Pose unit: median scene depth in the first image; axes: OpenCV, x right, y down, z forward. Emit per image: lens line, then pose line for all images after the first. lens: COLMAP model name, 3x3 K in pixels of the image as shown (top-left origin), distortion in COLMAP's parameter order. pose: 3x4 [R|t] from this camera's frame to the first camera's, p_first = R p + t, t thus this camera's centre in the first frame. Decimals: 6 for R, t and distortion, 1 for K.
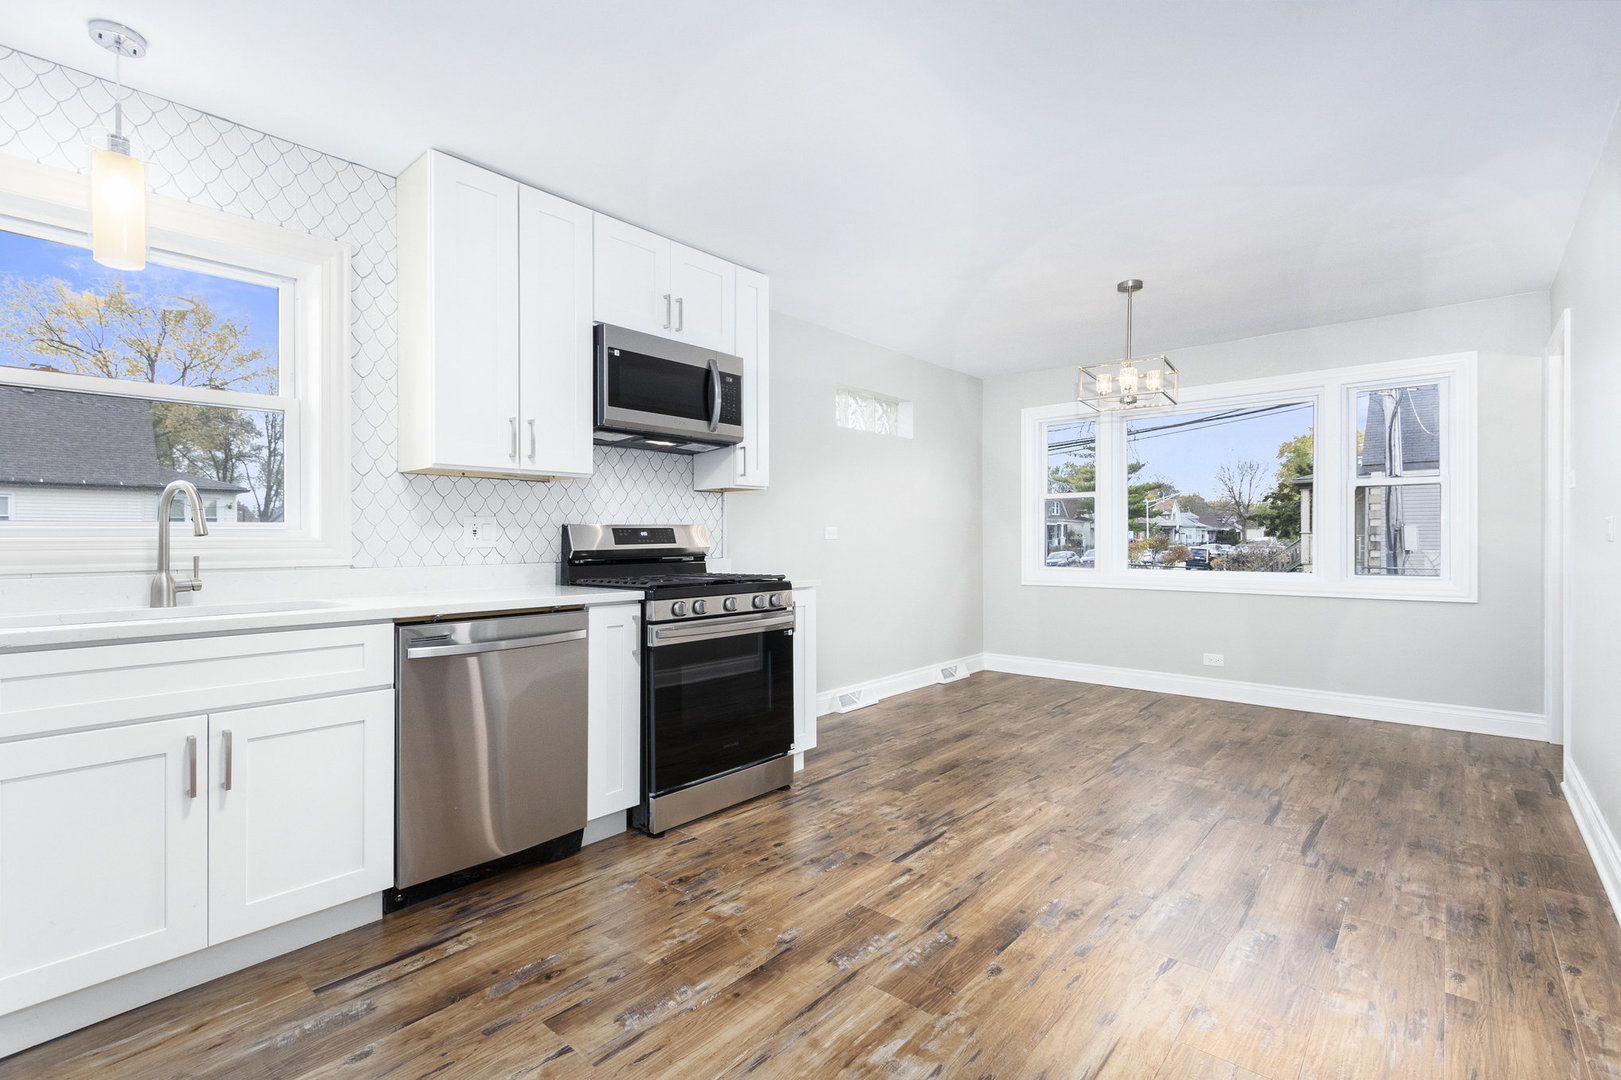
lens RADIAL K [[740.7, 0, 794.9], [0, 740.7, 536.7], [0, 0, 1]] dist [-0.000747, -0.001215]
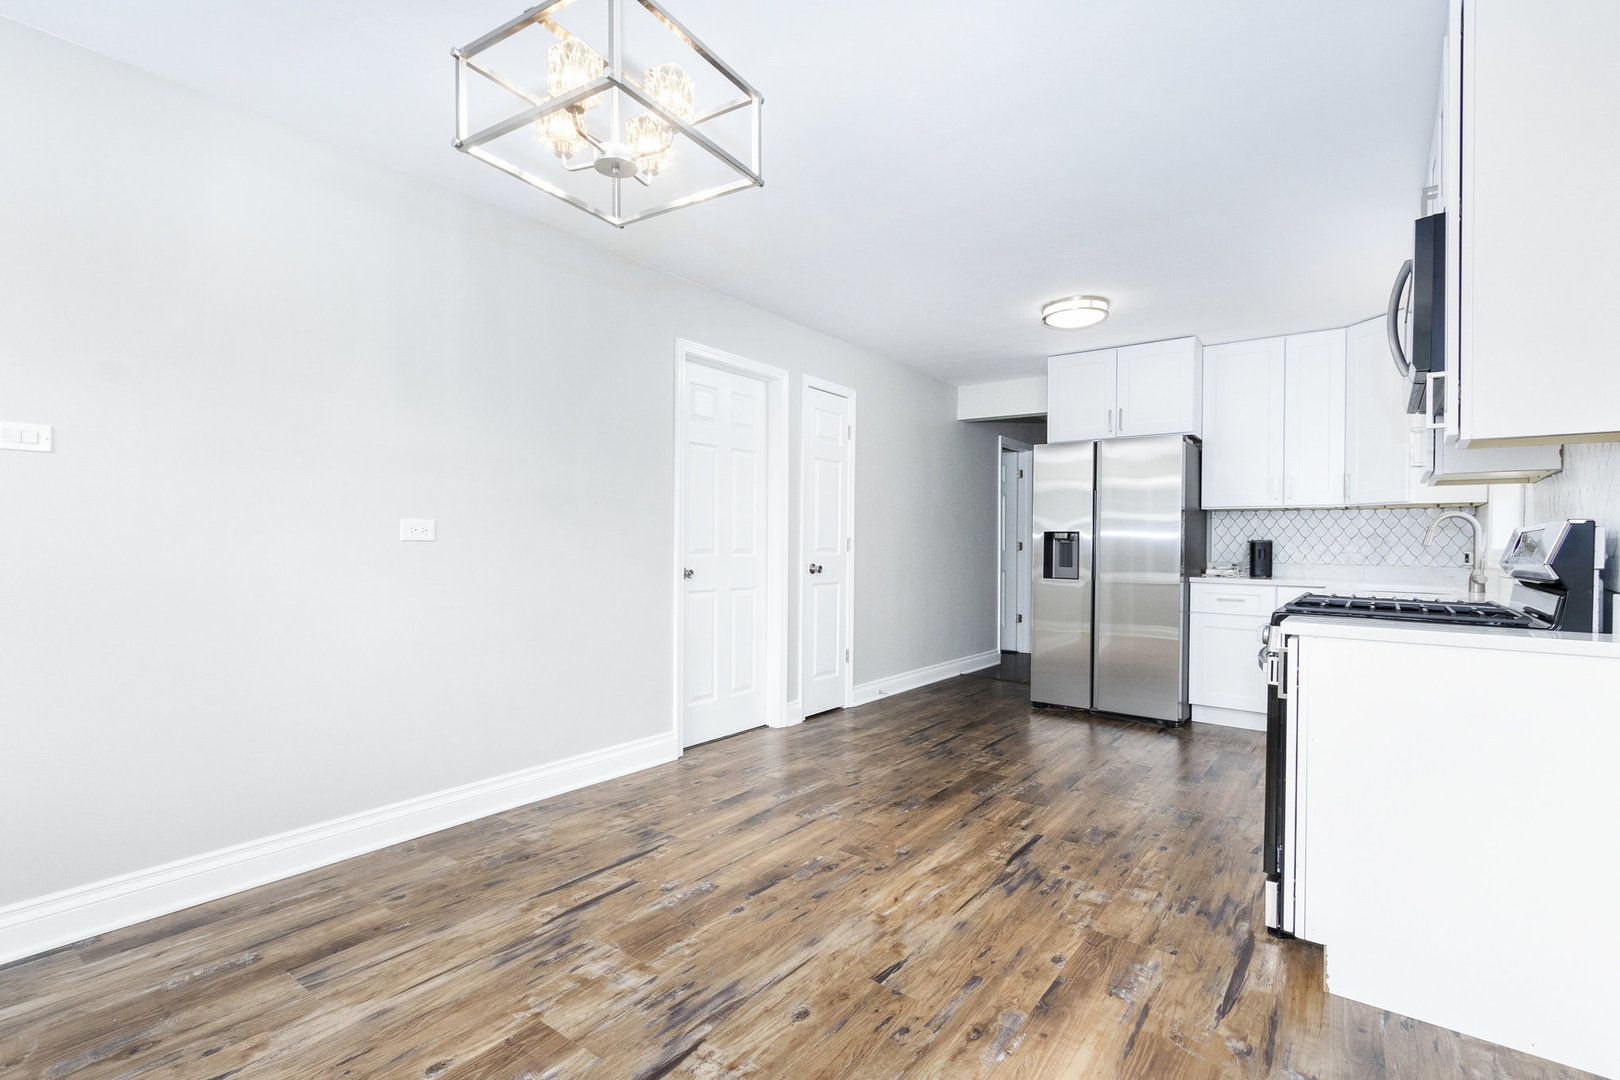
lens RADIAL K [[738.9, 0, 810.2], [0, 738.9, 512.7], [0, 0, 1]] dist [0.004587, 0.000150]
pose [[-0.995651, -0.011887, -0.092395, 0.585713], [-0.007605, 0.998887, -0.046556, 0.011439], [0.092846, -0.045651, -0.994633, 2.092201]]
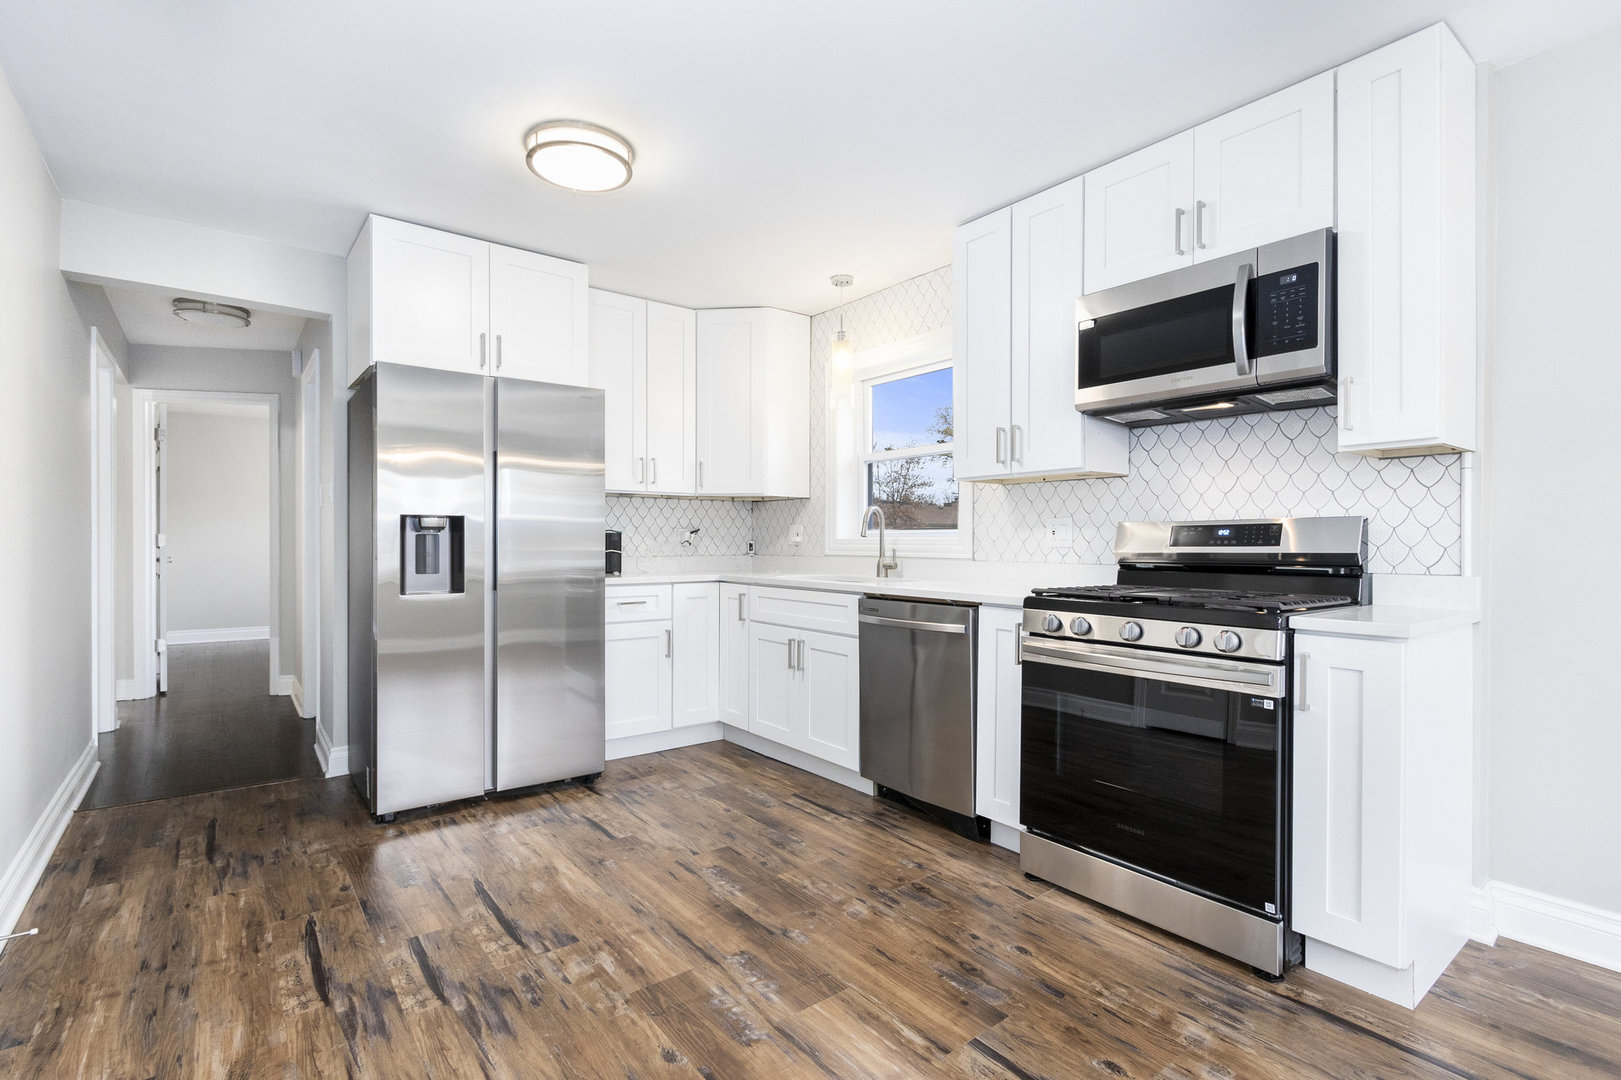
lens RADIAL K [[740.7, 0, 794.9], [0, 740.7, 536.7], [0, 0, 1]] dist [-0.000747, -0.001215]
pose [[-0.185322, -0.002279, -0.982675, 0.796185], [0.000475, 0.999997, -0.002409, 0.002369], [0.982678, -0.000913, -0.185320, 0.967157]]
